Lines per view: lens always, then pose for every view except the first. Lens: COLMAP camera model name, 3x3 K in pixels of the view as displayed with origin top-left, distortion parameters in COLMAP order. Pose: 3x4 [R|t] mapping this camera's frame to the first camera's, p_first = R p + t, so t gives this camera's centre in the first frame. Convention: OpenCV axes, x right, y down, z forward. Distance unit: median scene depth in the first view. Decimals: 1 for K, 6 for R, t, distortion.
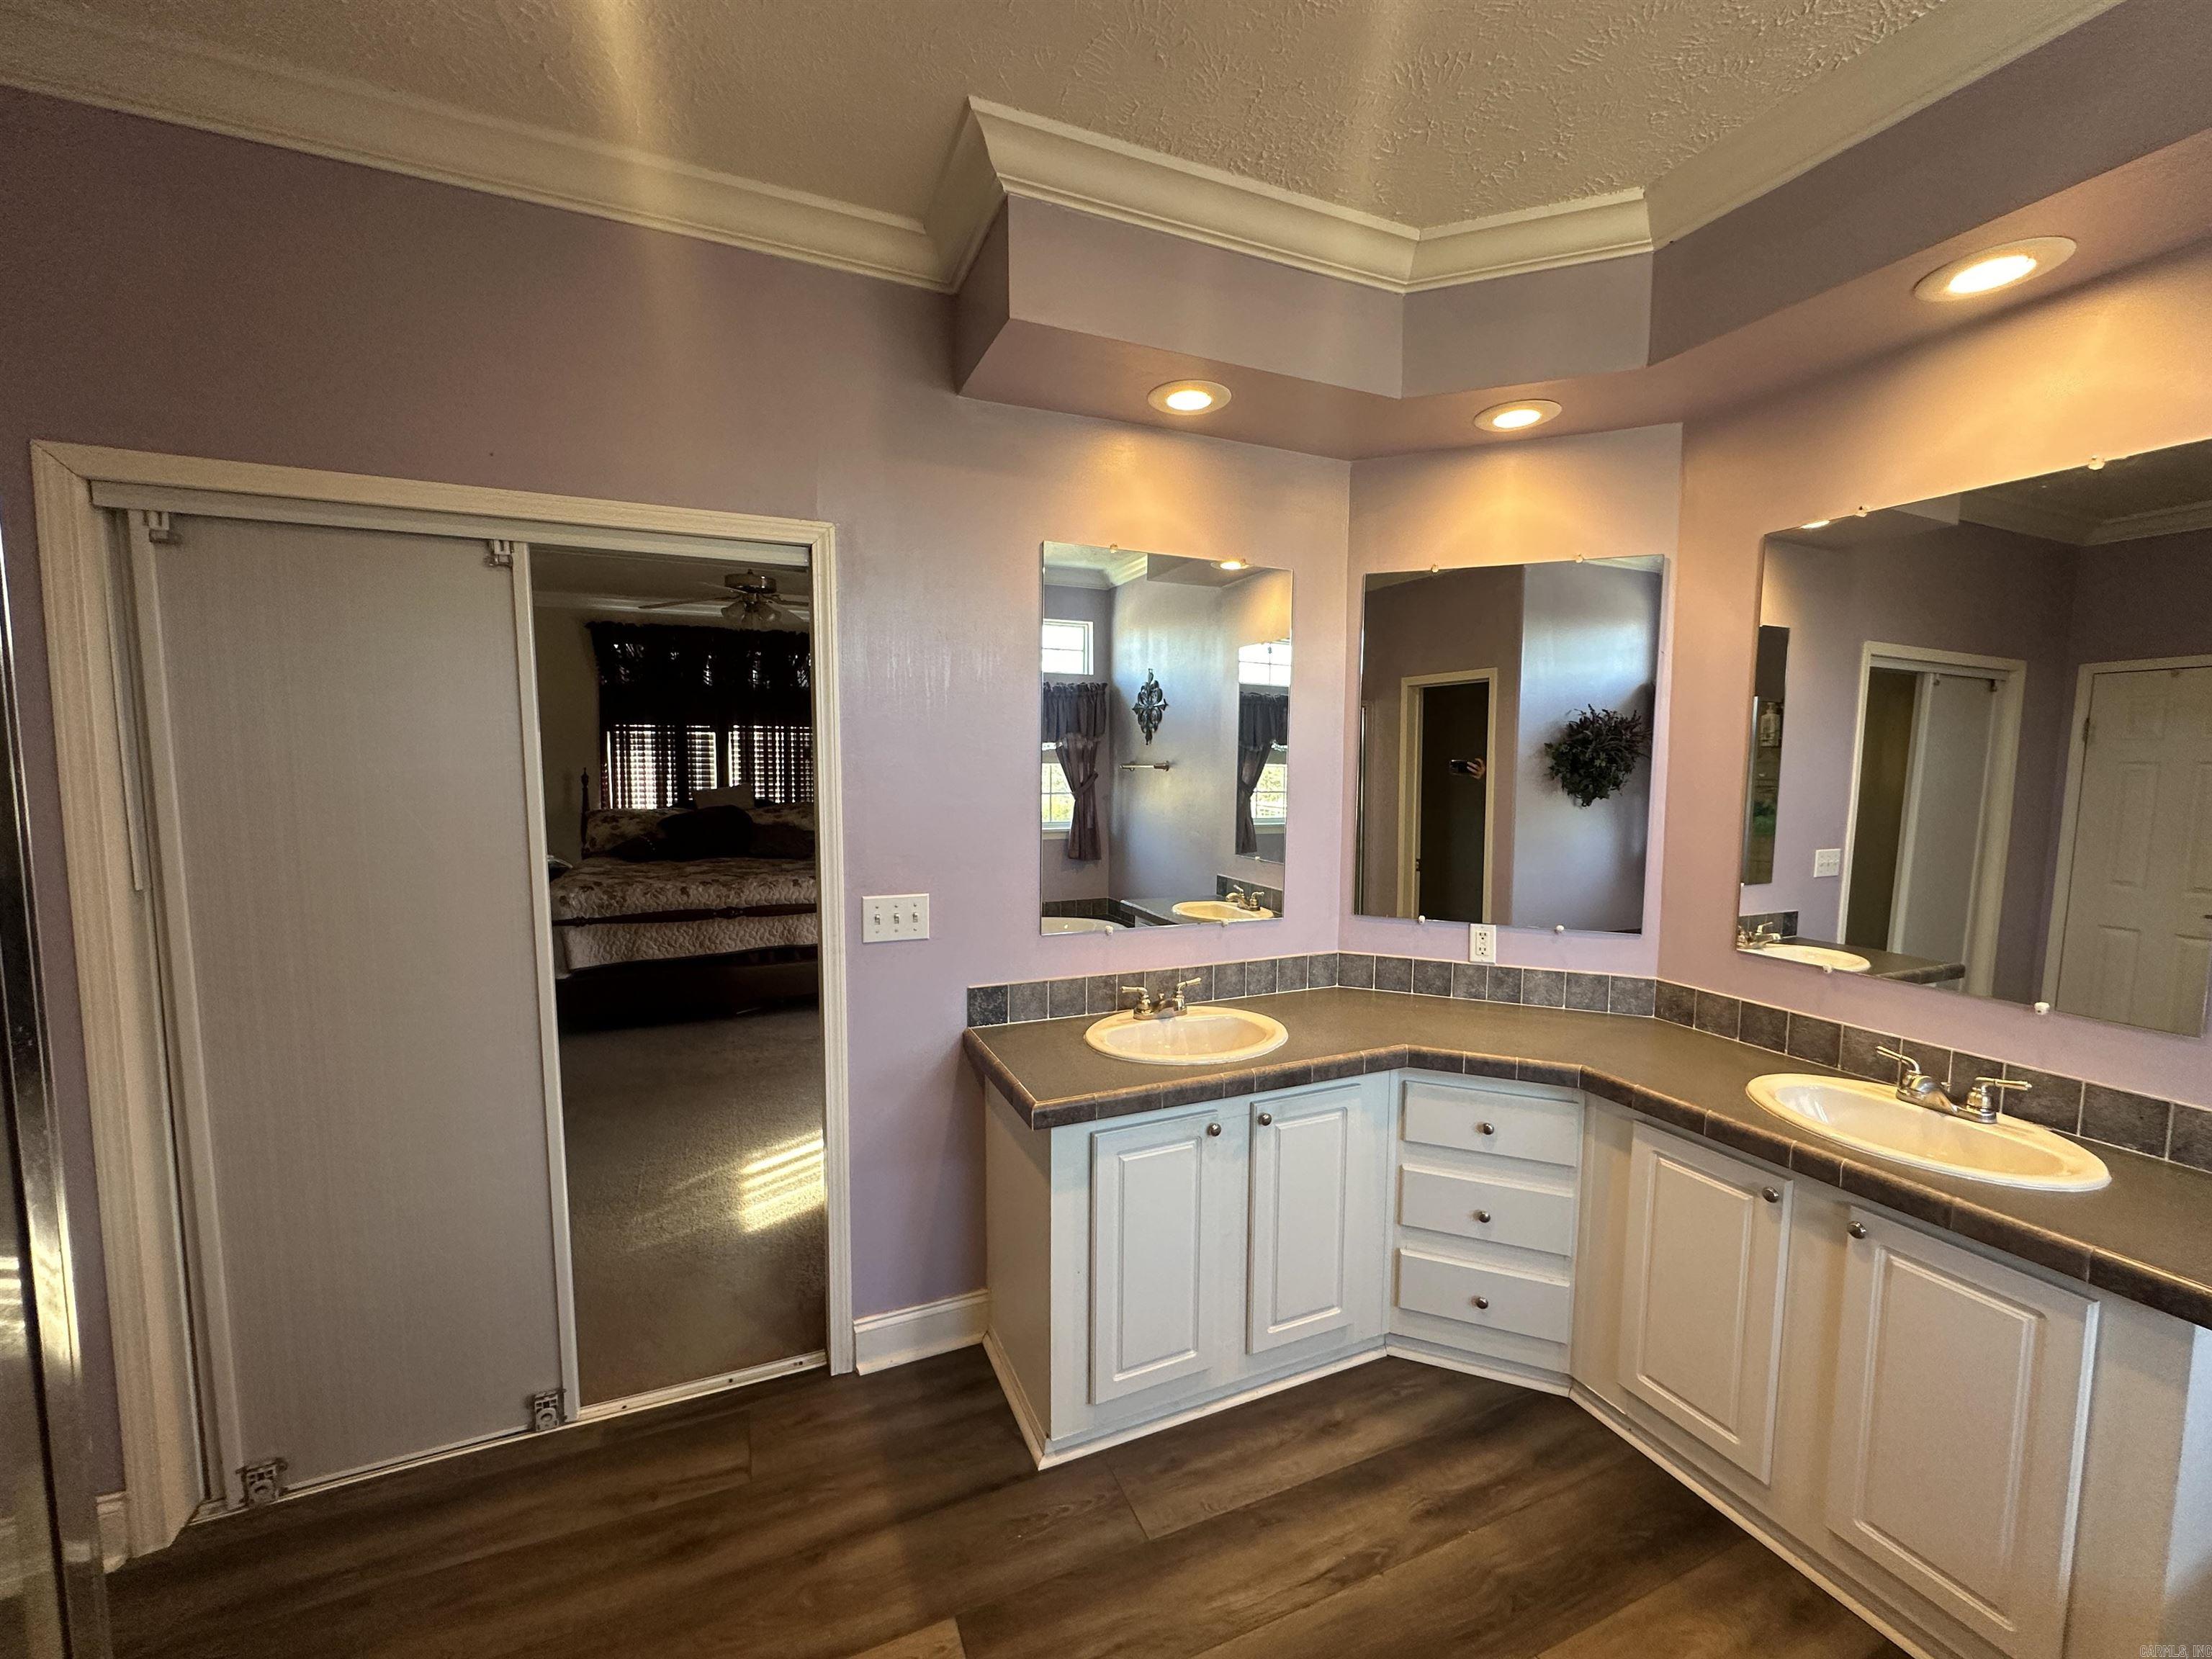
lens RADIAL K [[880.4, 0, 1096.2], [0, 880.4, 833.7], [0, 0, 1]] dist [-0.002808, 0.000541]
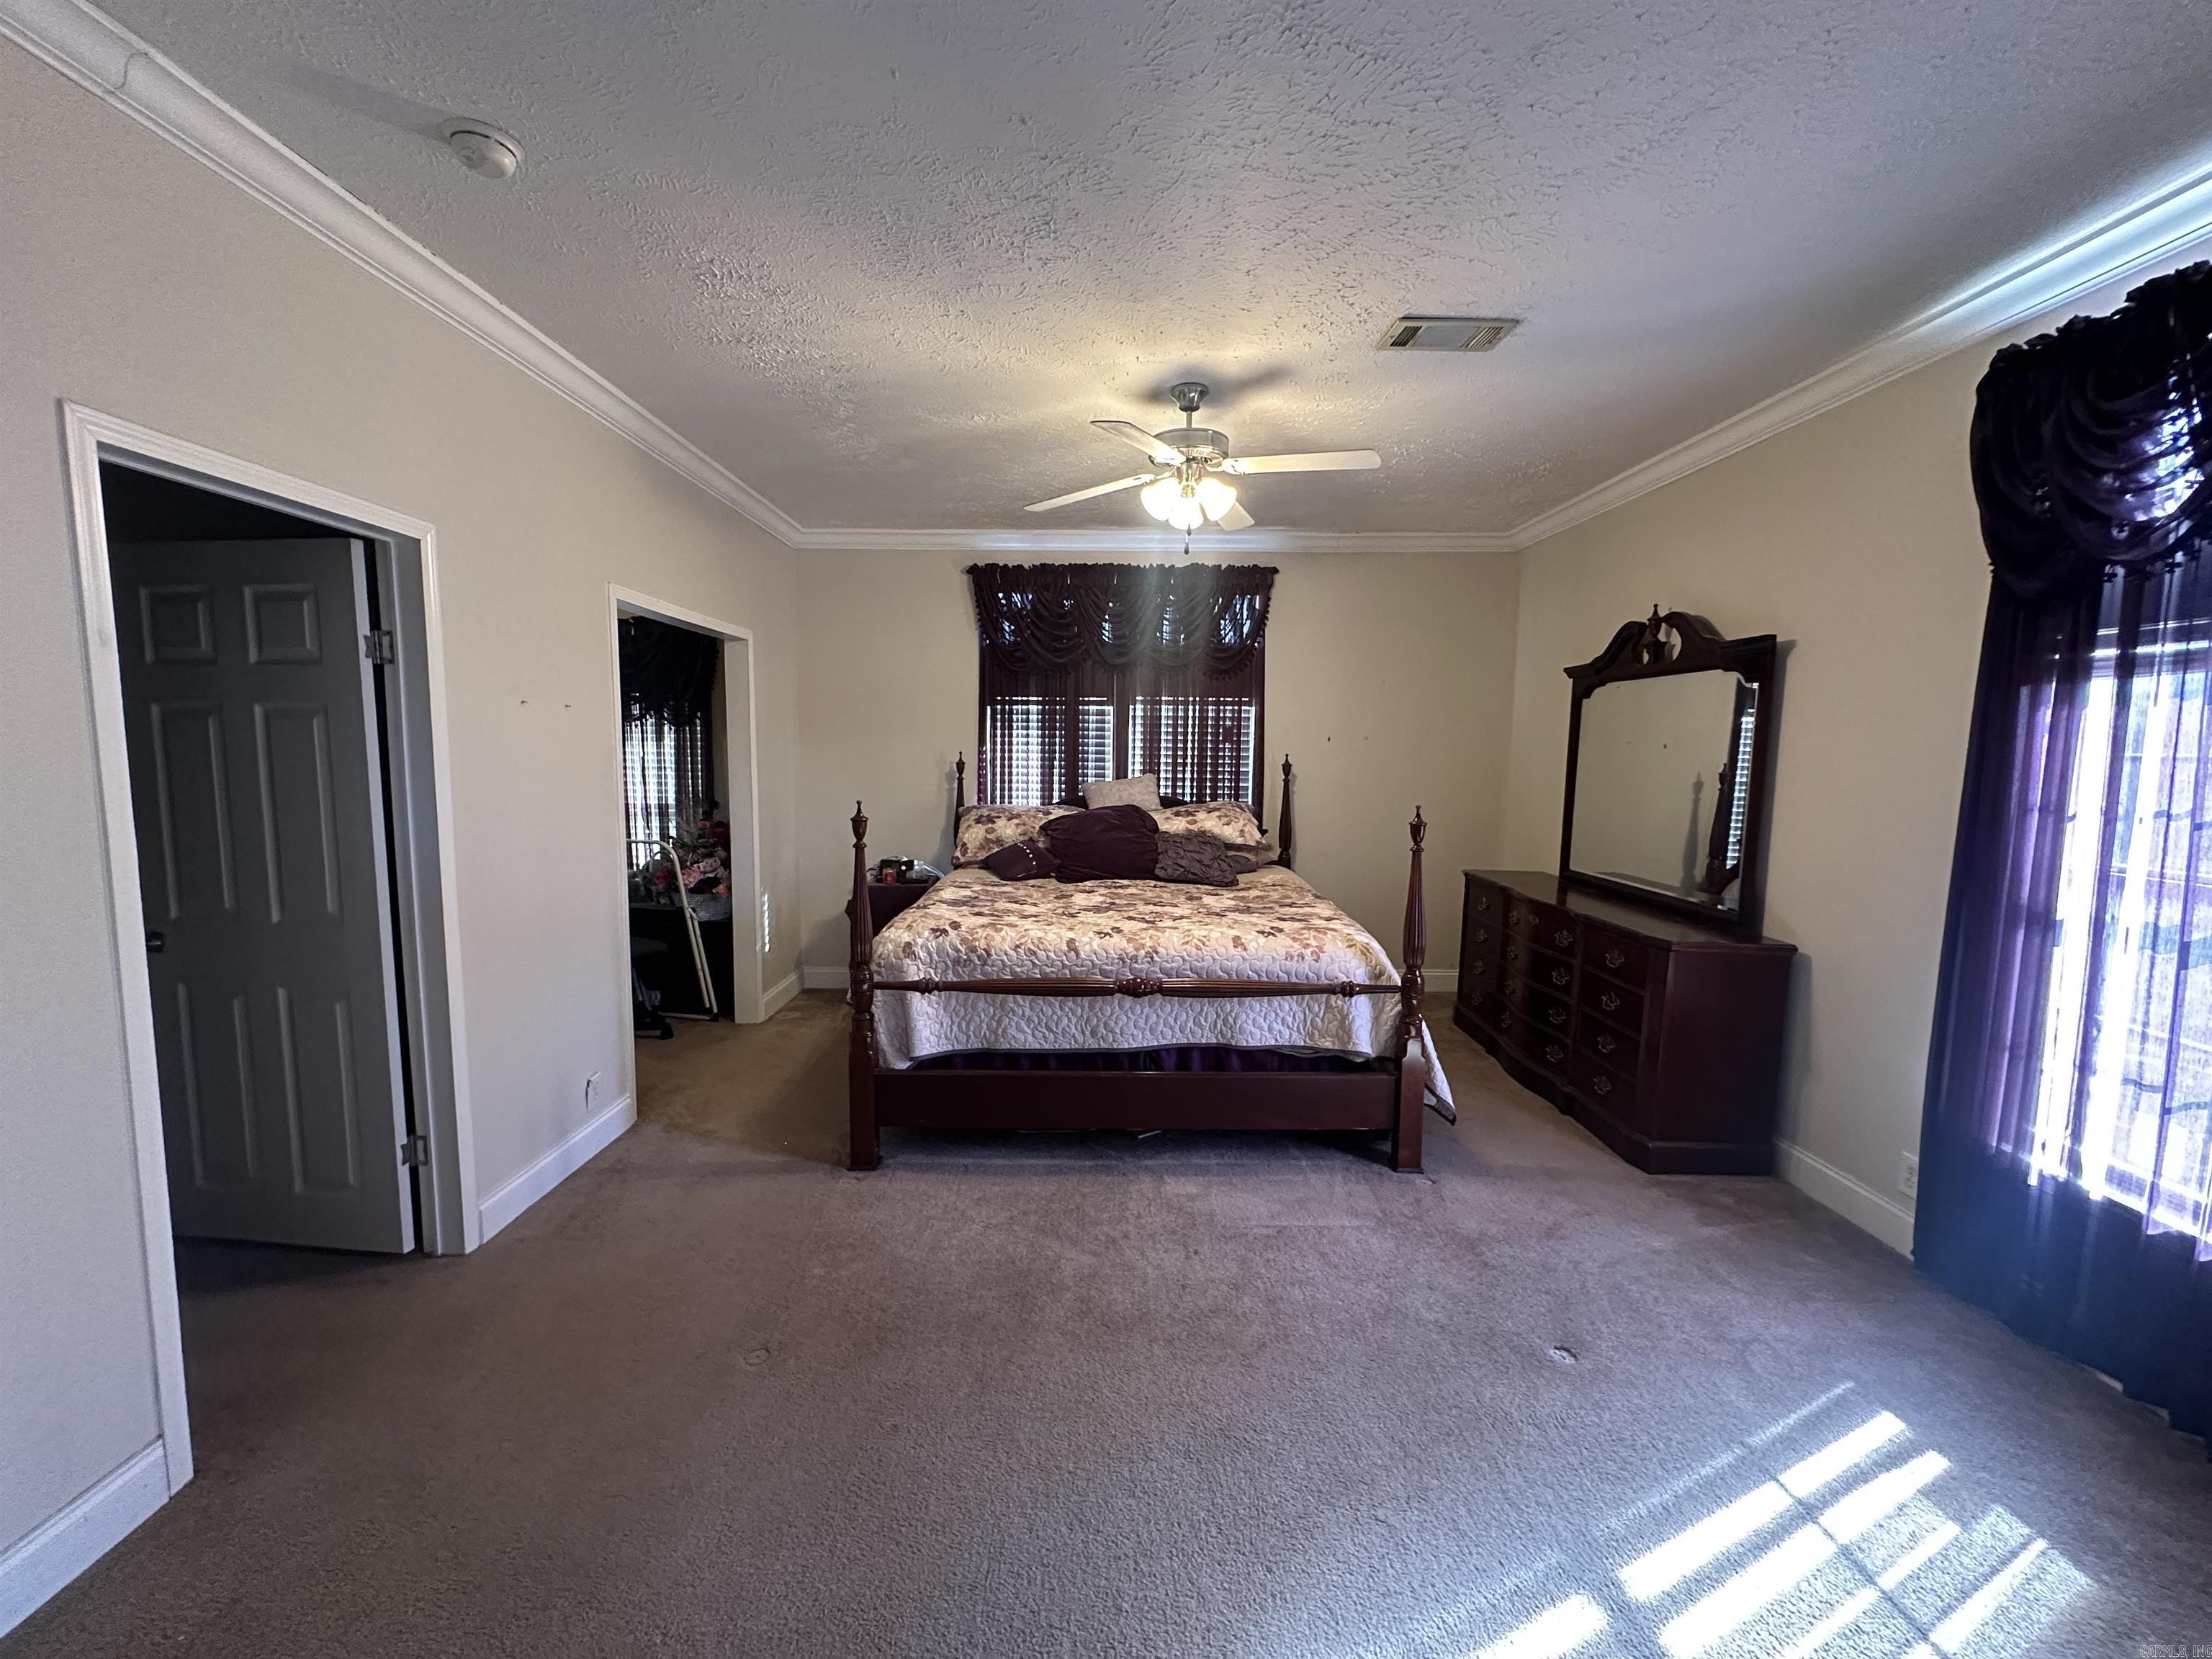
lens RADIAL K [[880.4, 0, 1104.1], [0, 880.4, 828.1], [0, 0, 1]] dist [-0.002808, 0.000541]
pose [[0.922159, 0.039401, -0.384799, -0.148769], [-0.035733, 0.999222, 0.016681, -0.023313], [0.385156, -0.001632, 0.922850, 0.305983]]
